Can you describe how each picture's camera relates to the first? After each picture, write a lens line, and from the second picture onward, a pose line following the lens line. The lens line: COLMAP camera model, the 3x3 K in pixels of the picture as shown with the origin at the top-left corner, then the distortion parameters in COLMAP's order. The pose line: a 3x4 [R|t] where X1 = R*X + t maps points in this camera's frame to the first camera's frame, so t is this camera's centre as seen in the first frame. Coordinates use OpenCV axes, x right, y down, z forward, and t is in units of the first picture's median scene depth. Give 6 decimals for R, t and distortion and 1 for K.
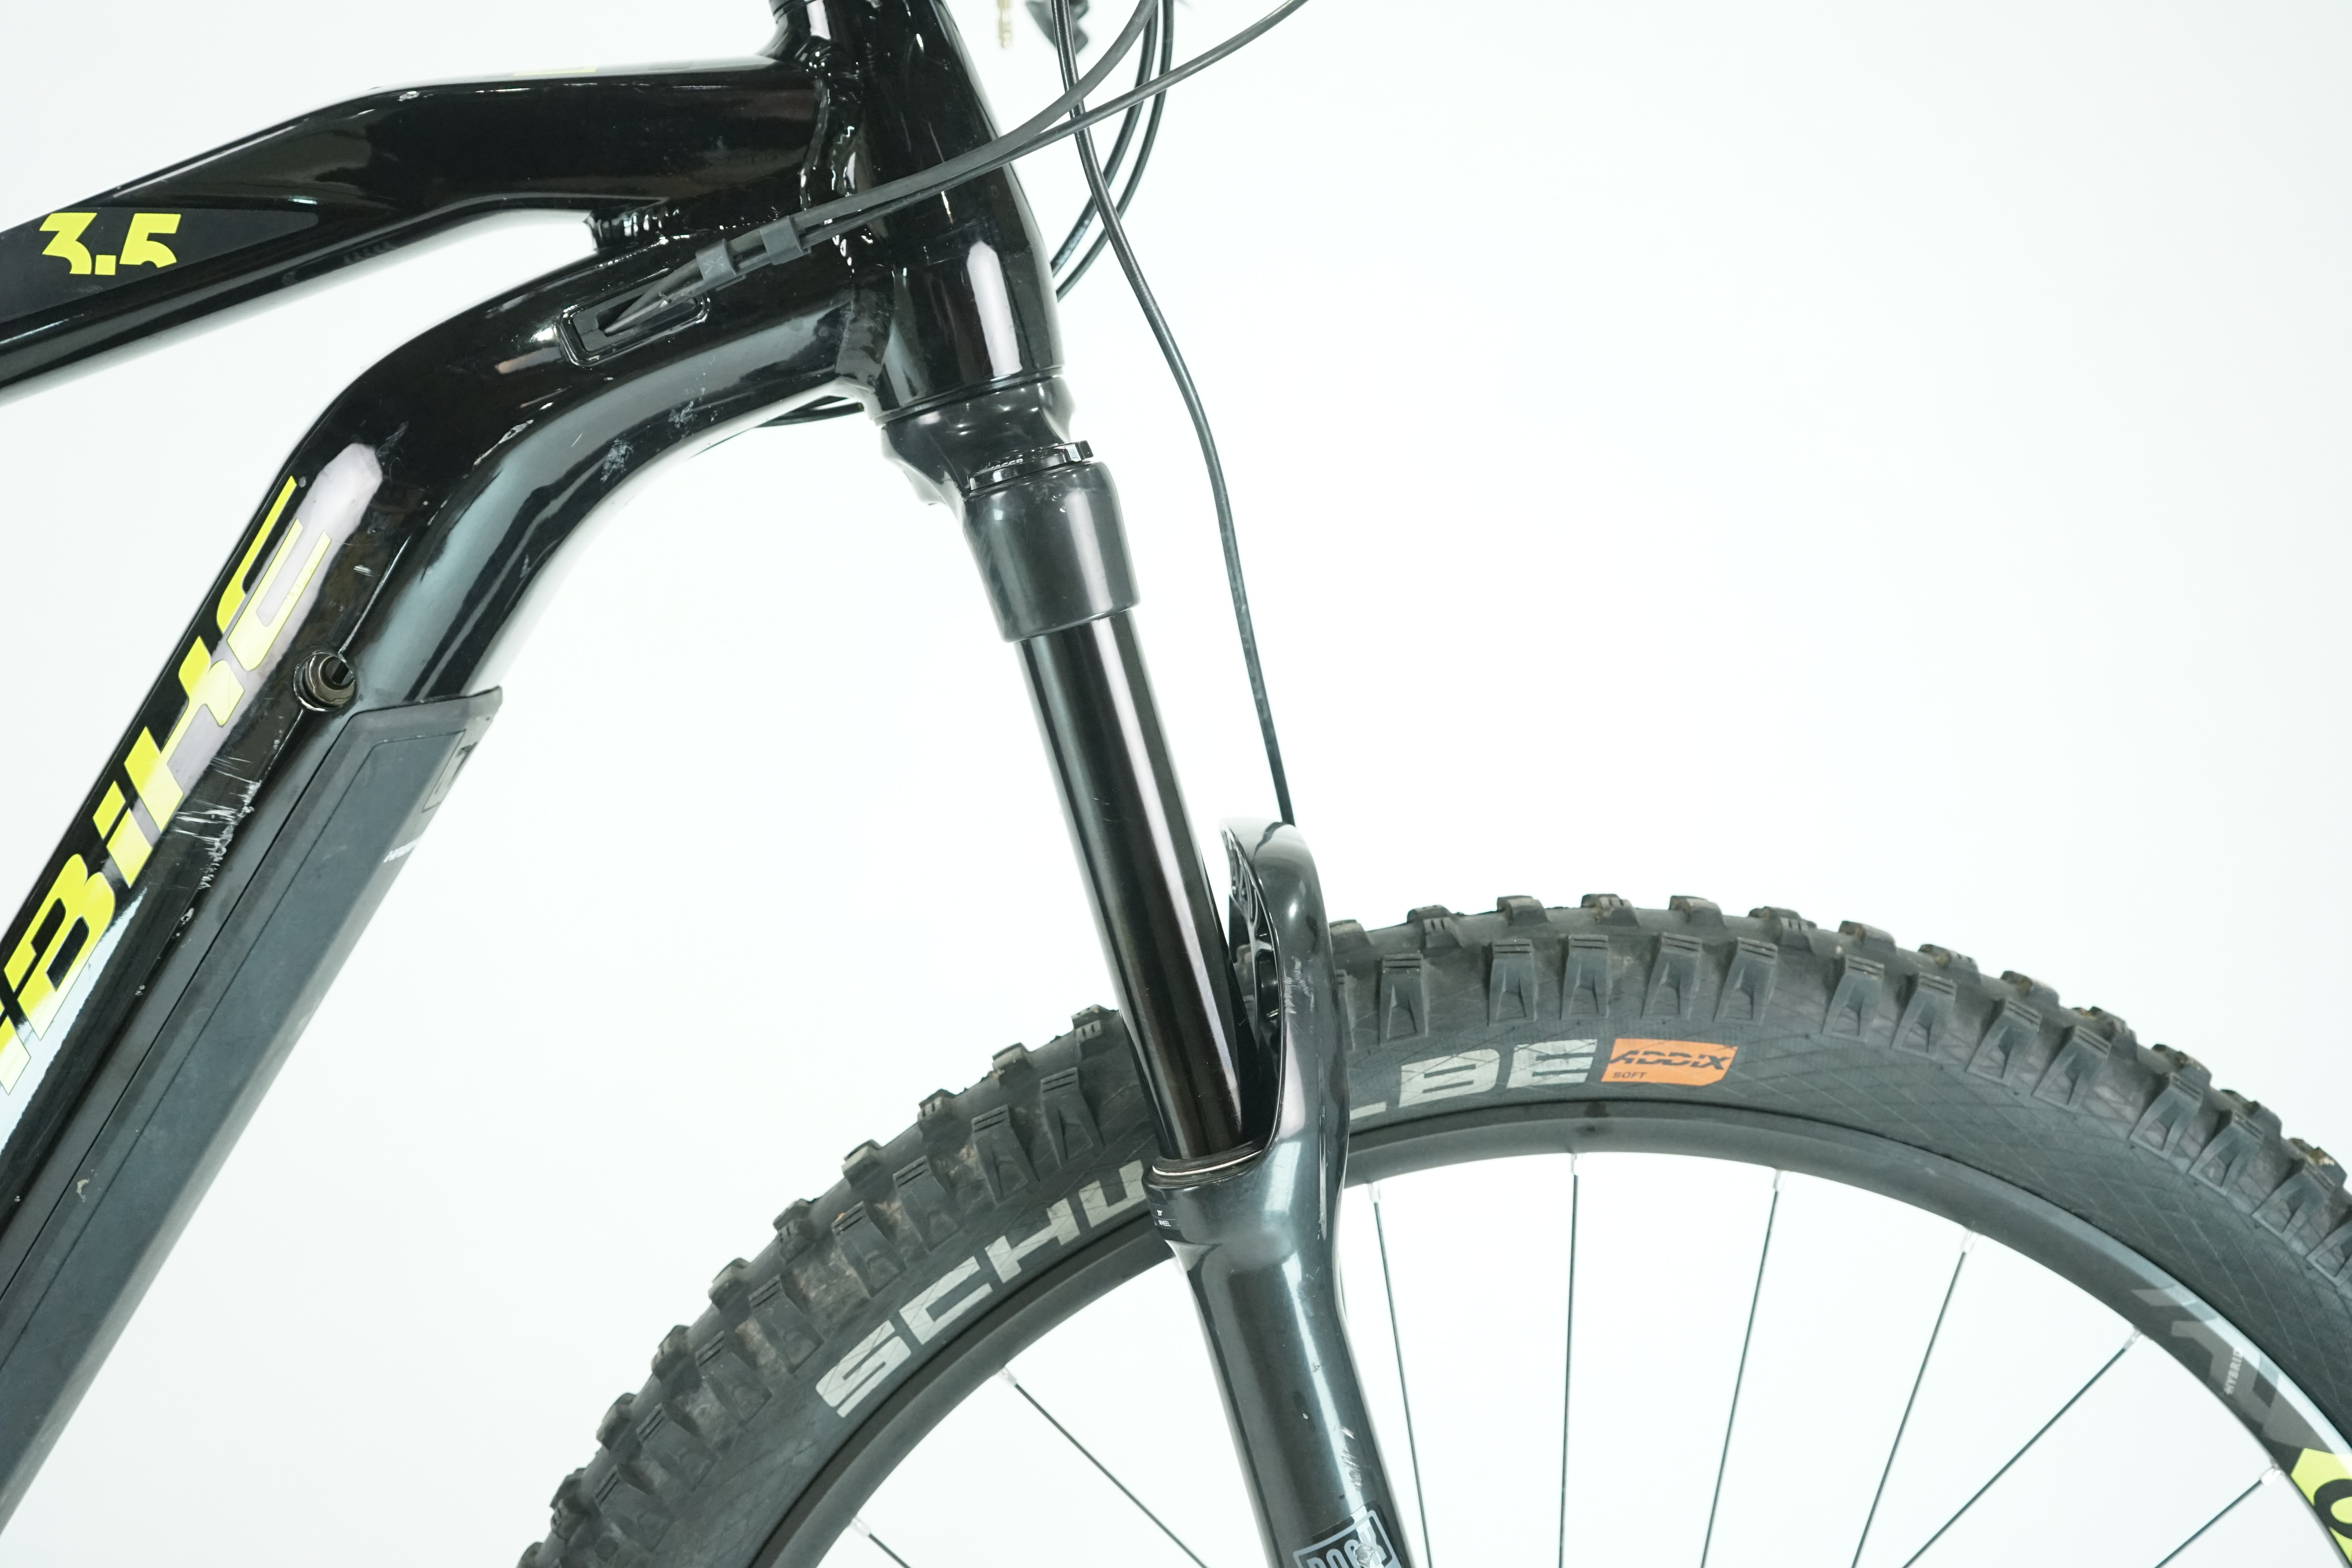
lens RADIAL K [[2658.2, 0, 1175.8], [0, 2658.2, 778.8], [0, 0, 1]] dist [-0.004448, 0.000000]
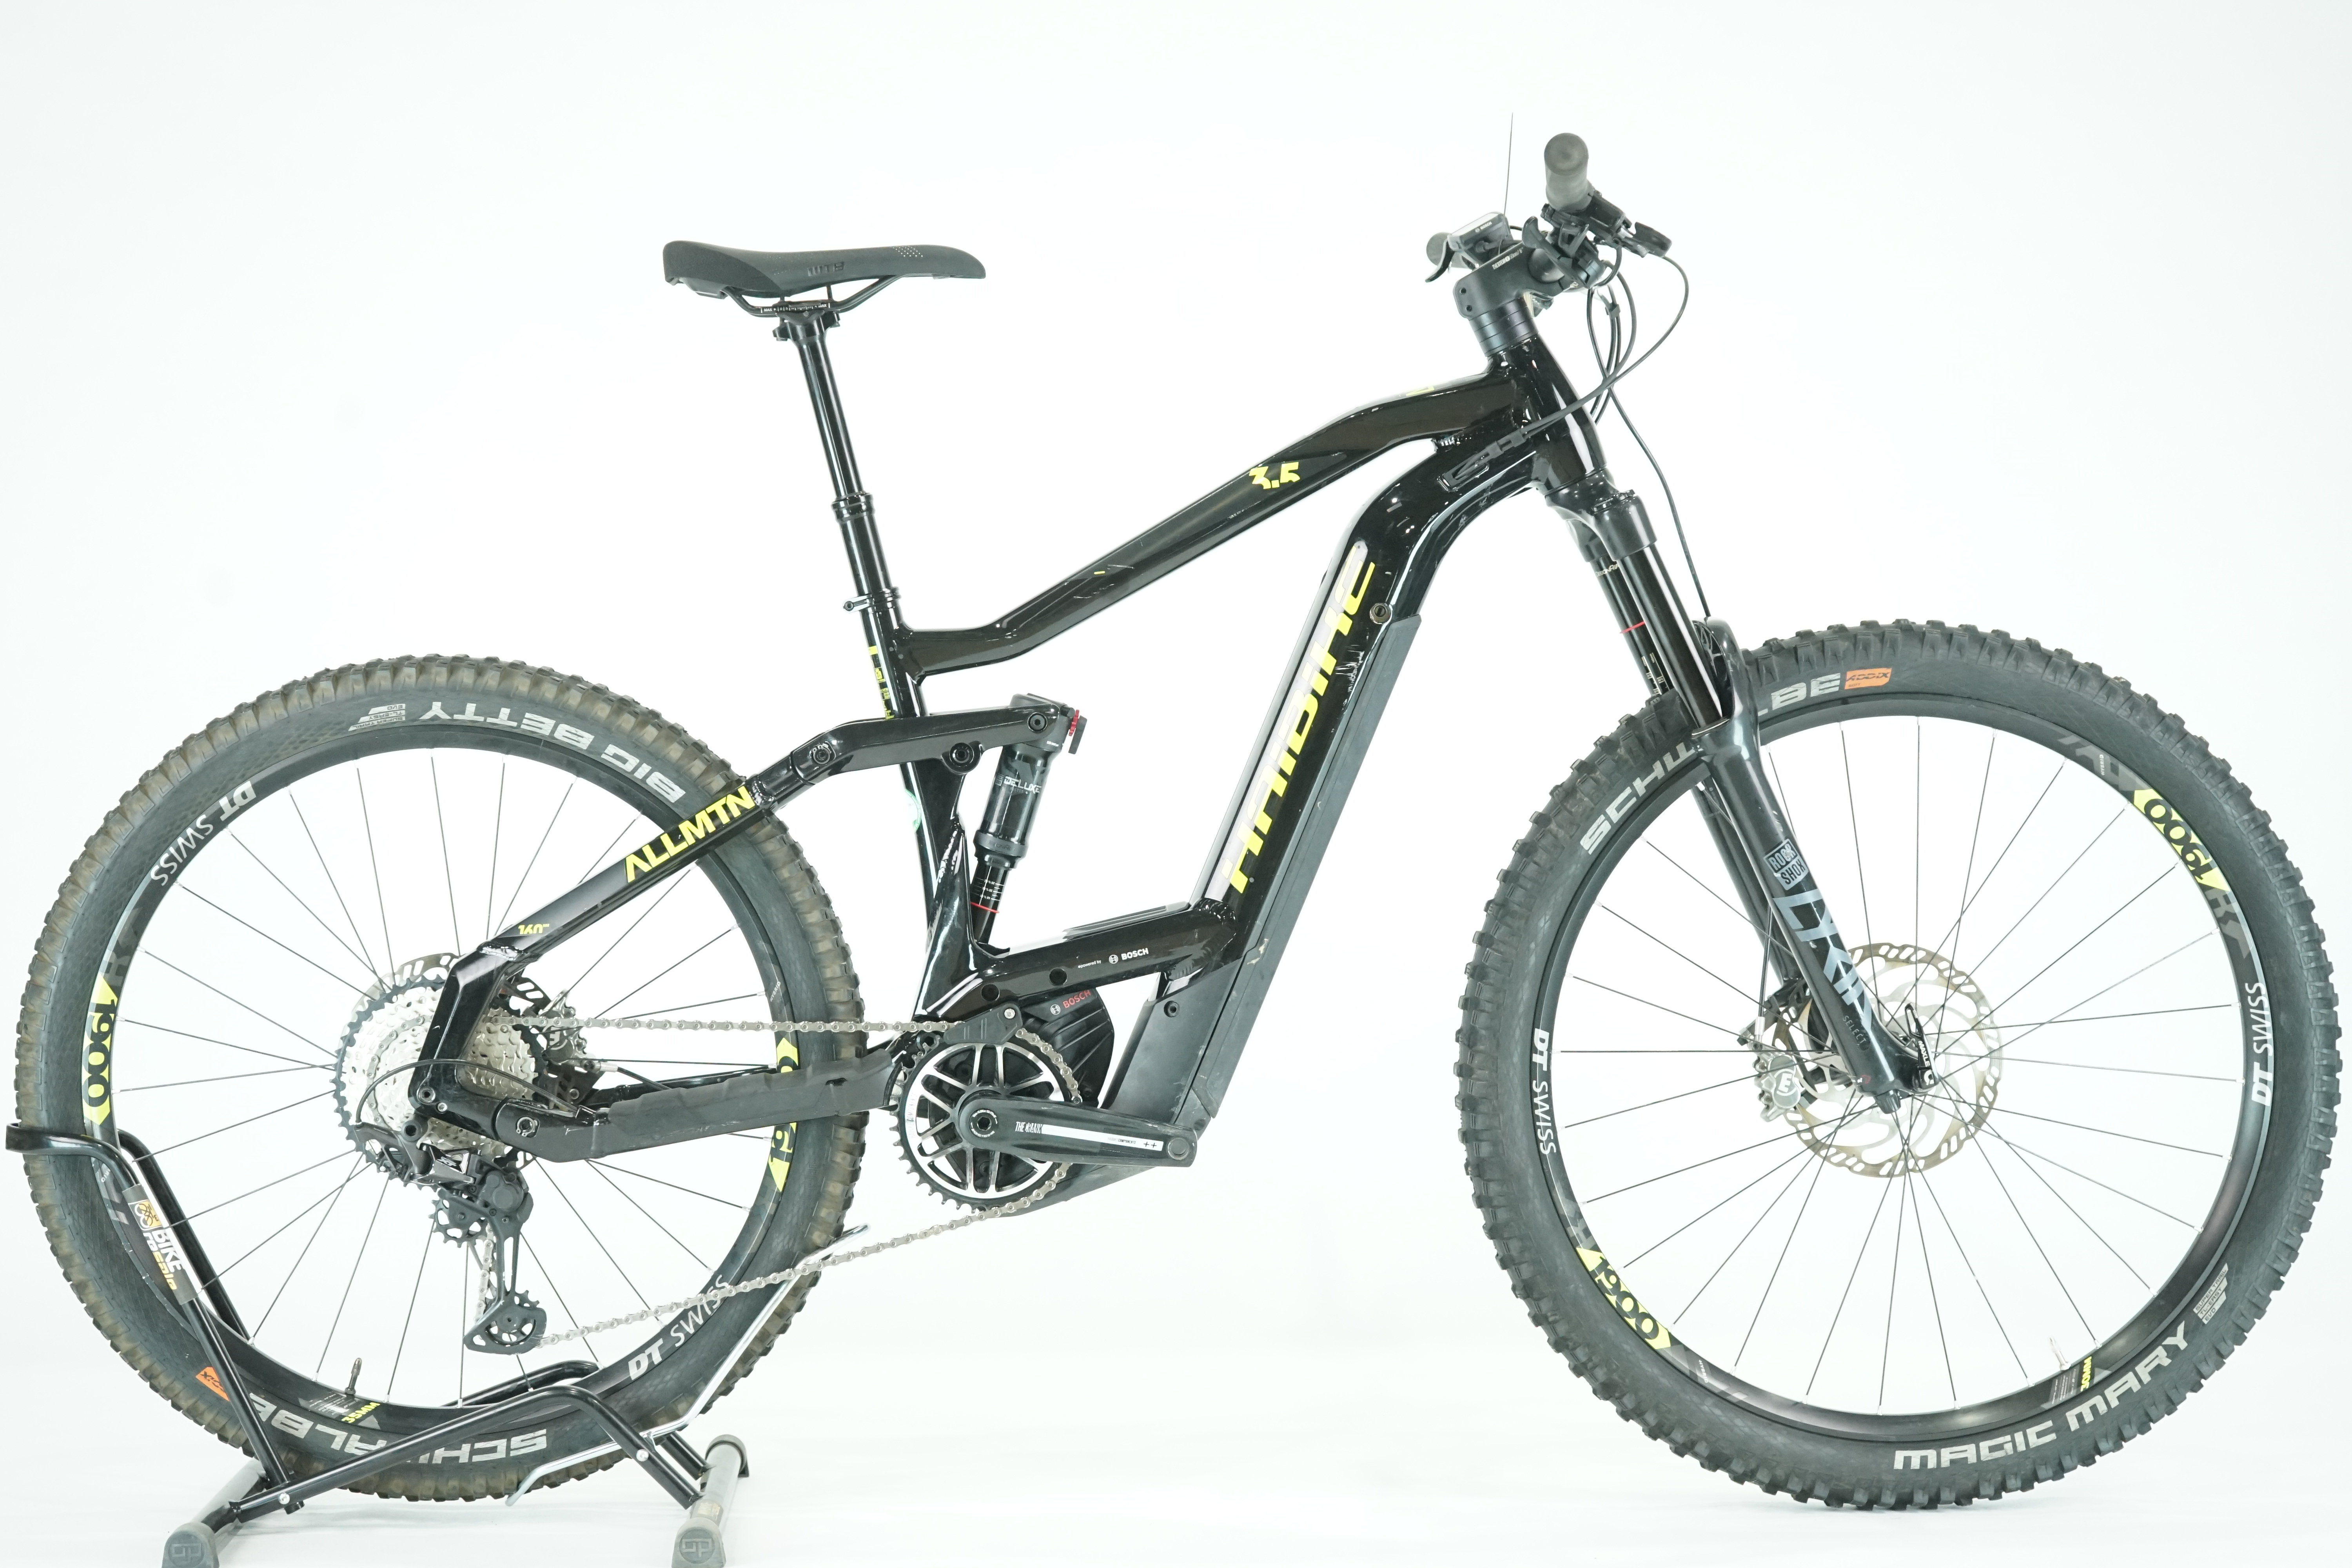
lens RADIAL K [[3867.9, 0, 1177.8], [0, 3867.9, 784.9], [0, 0, 1]] dist [-0.029440, 0.000000]
pose [[0.986738, -0.159984, -0.027436, -0.423835], [0.158721, 0.986373, -0.043306, 0.275195], [0.033990, 0.038377, 0.998685, -2.991698]]
